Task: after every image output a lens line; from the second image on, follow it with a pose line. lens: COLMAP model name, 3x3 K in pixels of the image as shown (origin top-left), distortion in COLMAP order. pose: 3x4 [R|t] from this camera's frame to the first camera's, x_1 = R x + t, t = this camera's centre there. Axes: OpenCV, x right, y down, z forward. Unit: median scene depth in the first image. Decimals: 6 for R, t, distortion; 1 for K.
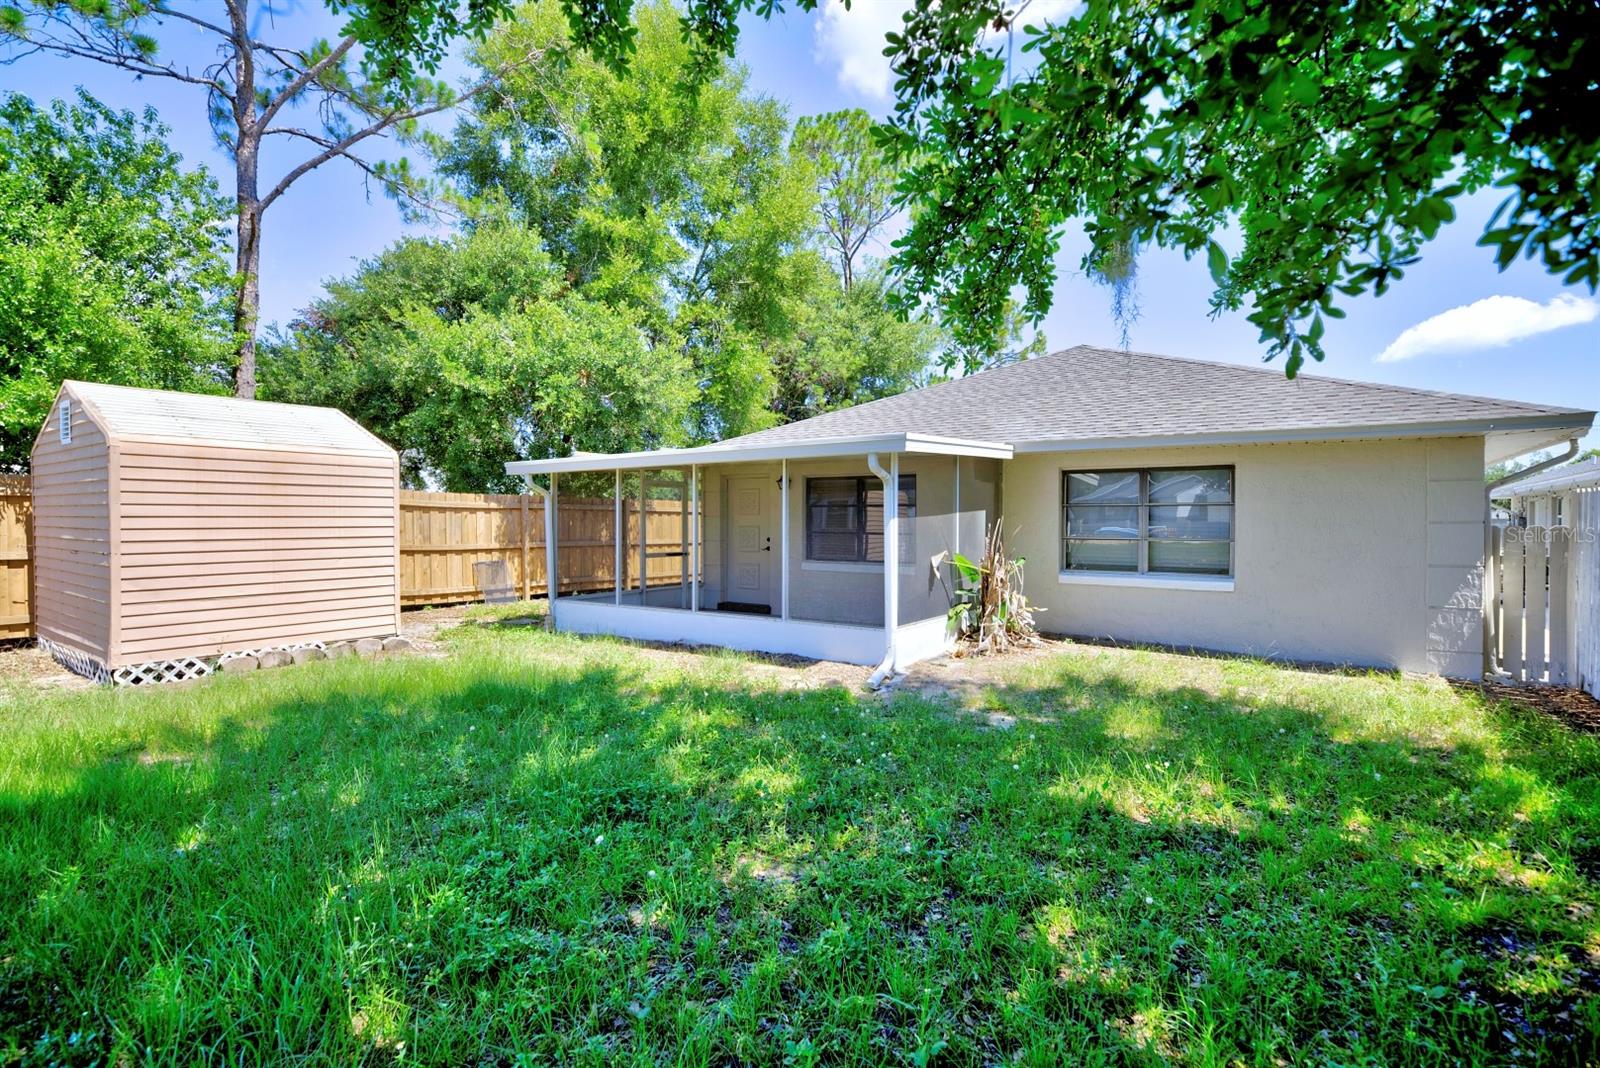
lens RADIAL K [[750.6, 0, 794.5], [0, 750.6, 533.7], [0, 0, 1]] dist [-0.028087, 0.000984]
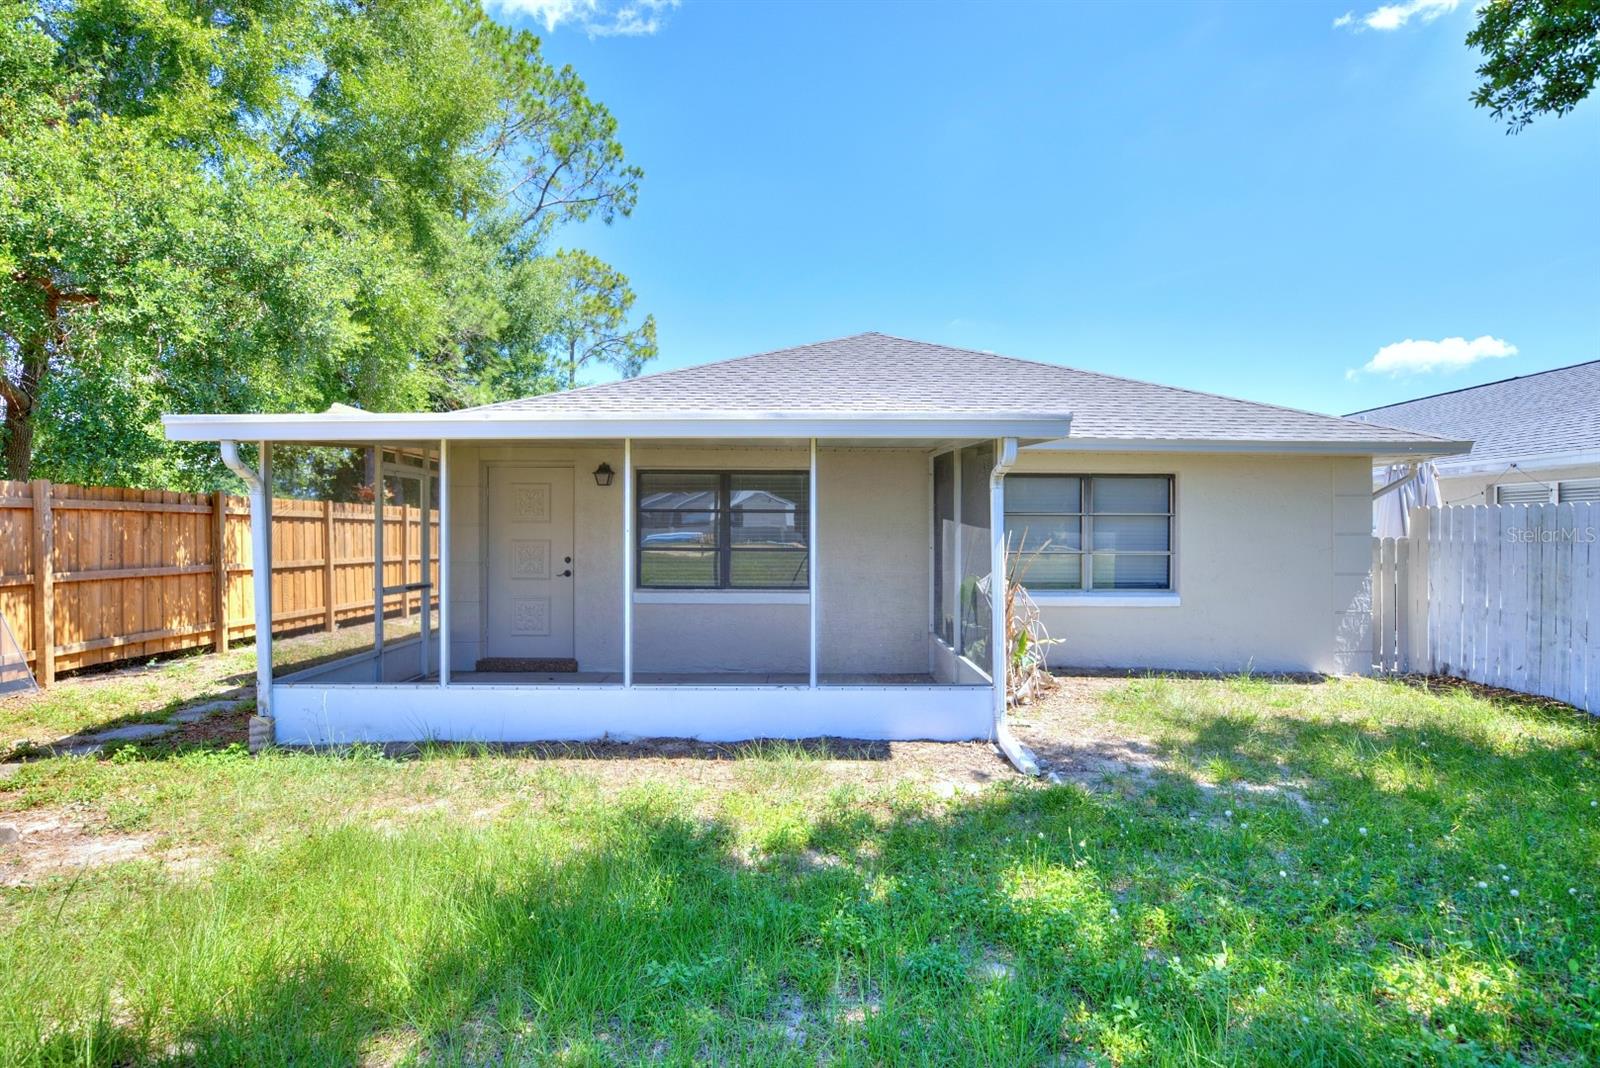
lens RADIAL K [[877.2, 0, 800.0], [0, 877.2, 534.0], [0, 0, 1]] dist [-0.048780, 0.000135]
pose [[0.816525, -0.005500, 0.577284, -0.295463], [0.008408, 0.999962, -0.002366, -0.011317], [-0.577249, 0.006785, 0.816540, 0.238798]]
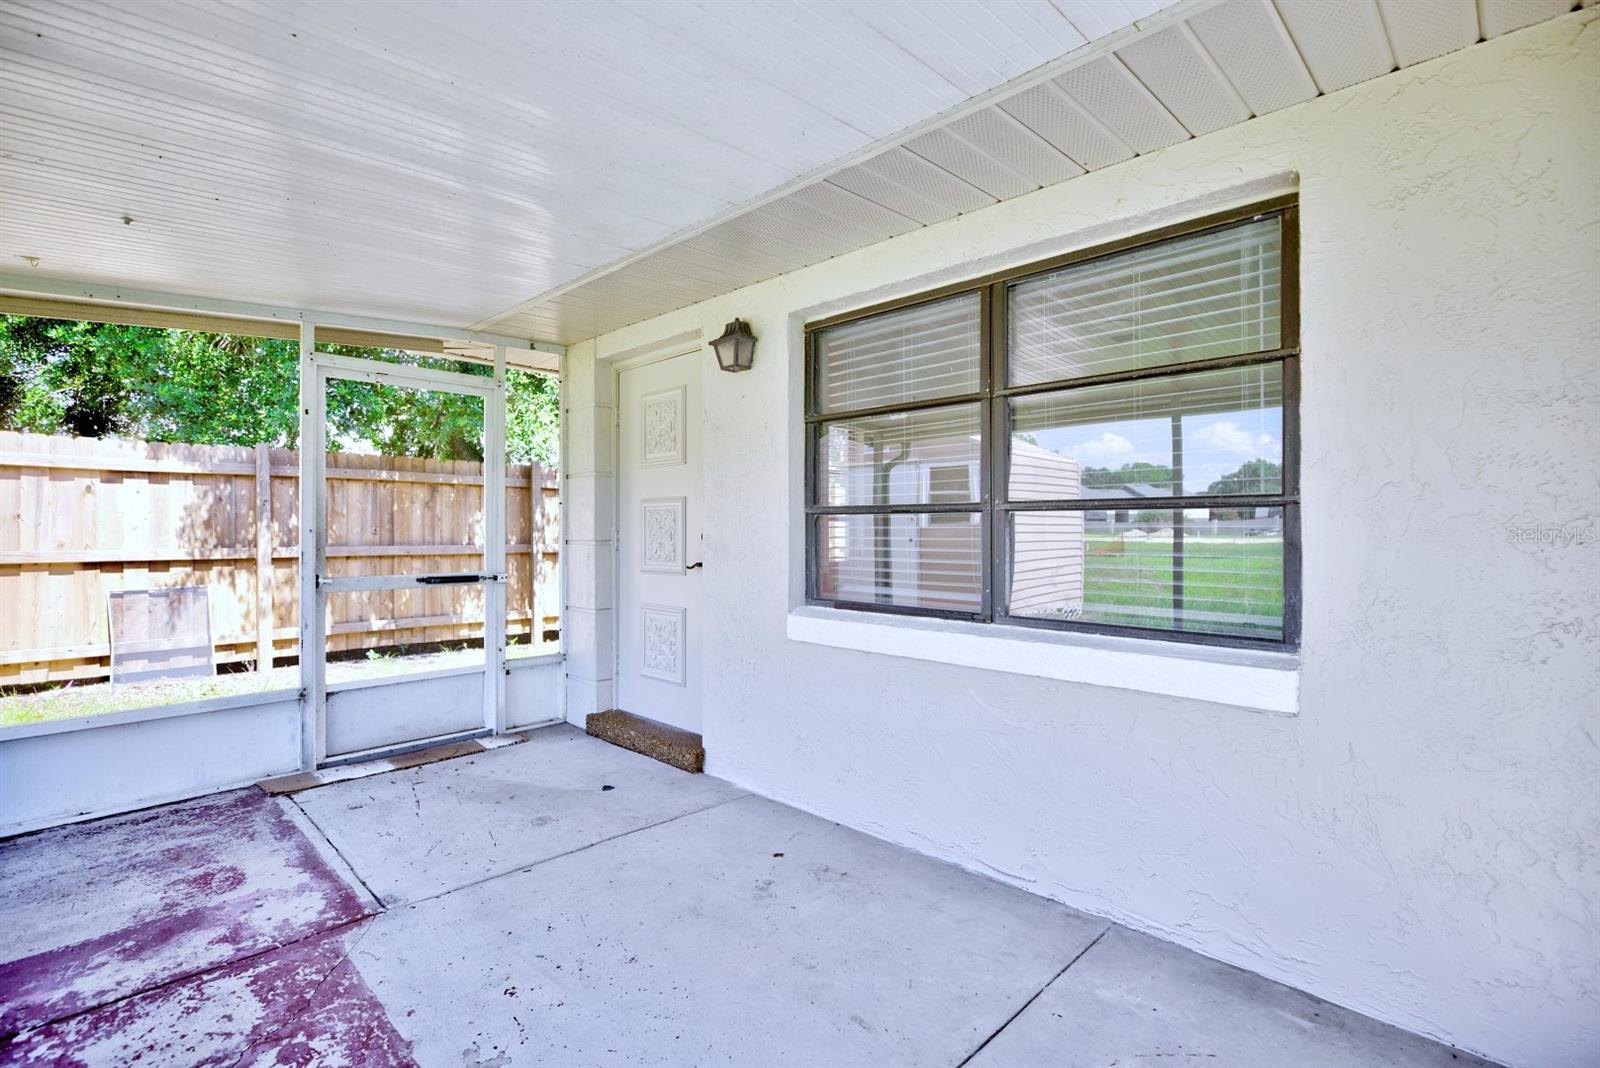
lens RADIAL K [[749.8, 0, 800.0], [0, 749.8, 534.0], [0, 0, 1]] dist [-0.000005, -0.000376]
pose [[0.984787, -0.001609, -0.173757, 0.062843], [-0.000121, 0.999950, -0.009949, 0.008980], [0.173764, 0.009819, 0.984738, 0.653579]]
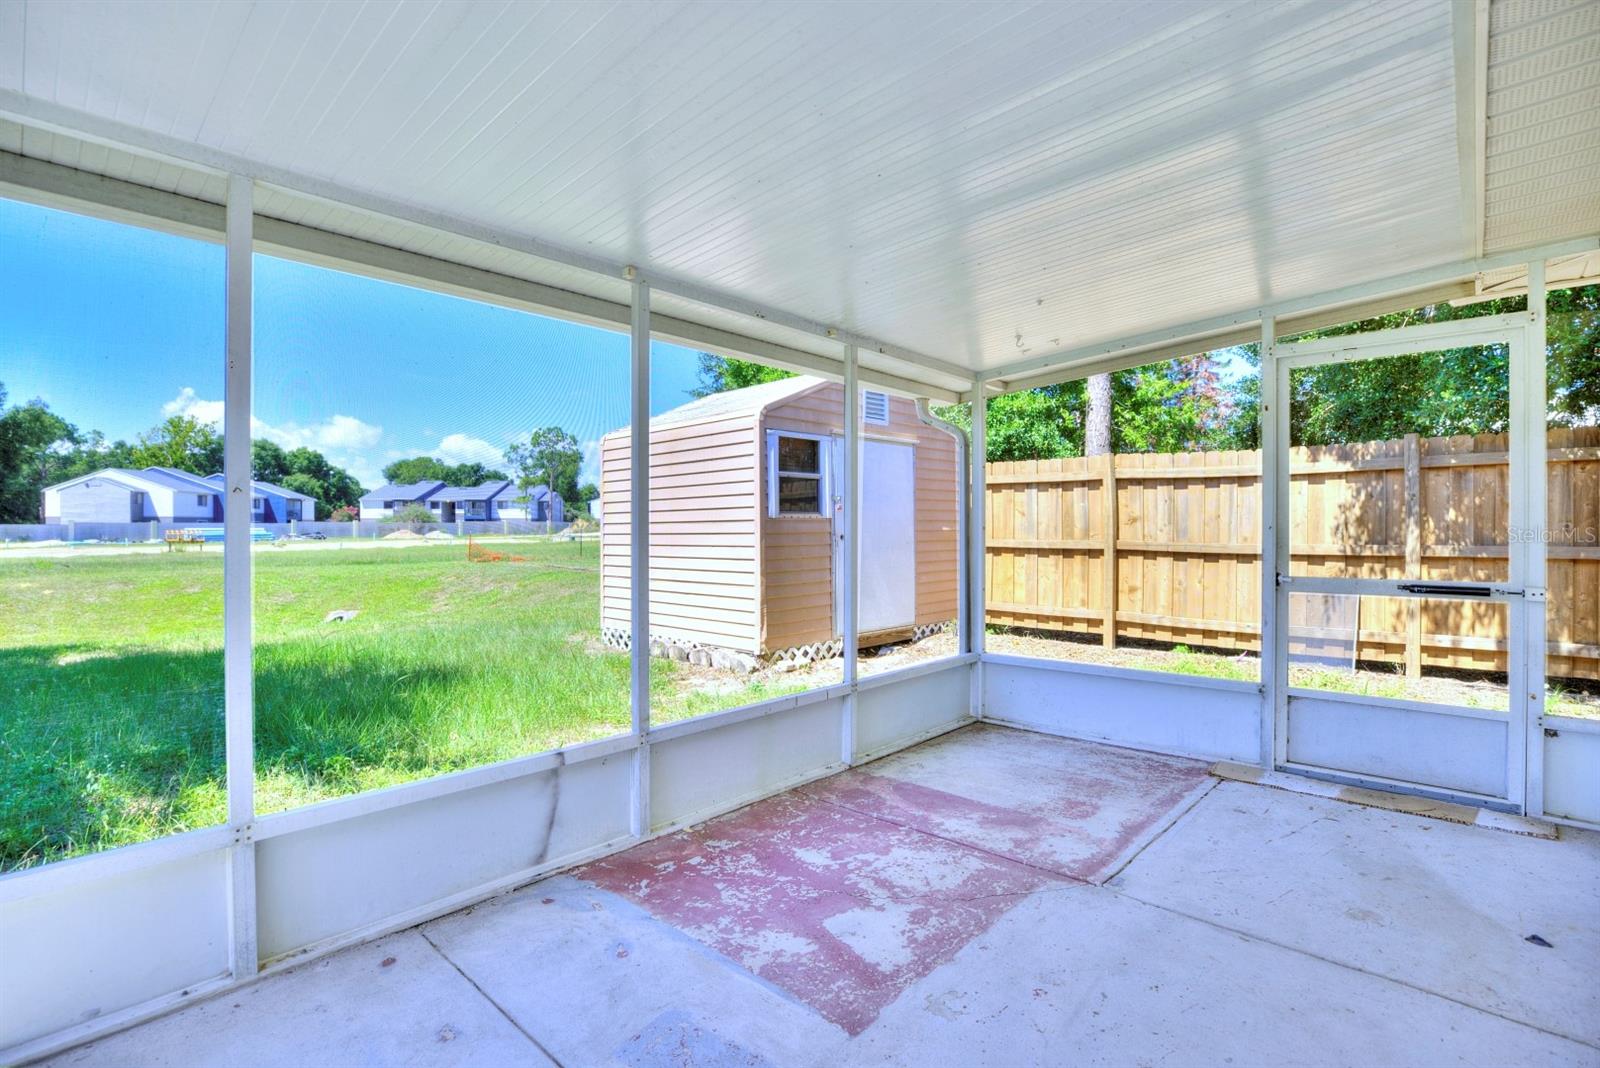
lens RADIAL K [[750.6, 0, 794.5], [0, 750.6, 533.7], [0, 0, 1]] dist [-0.028087, 0.000984]
pose [[-0.147462, 0.004532, -0.989057, 0.137933], [-0.011509, 0.999914, 0.006298, 0.007446], [0.989001, 0.012312, -0.147397, 0.774695]]
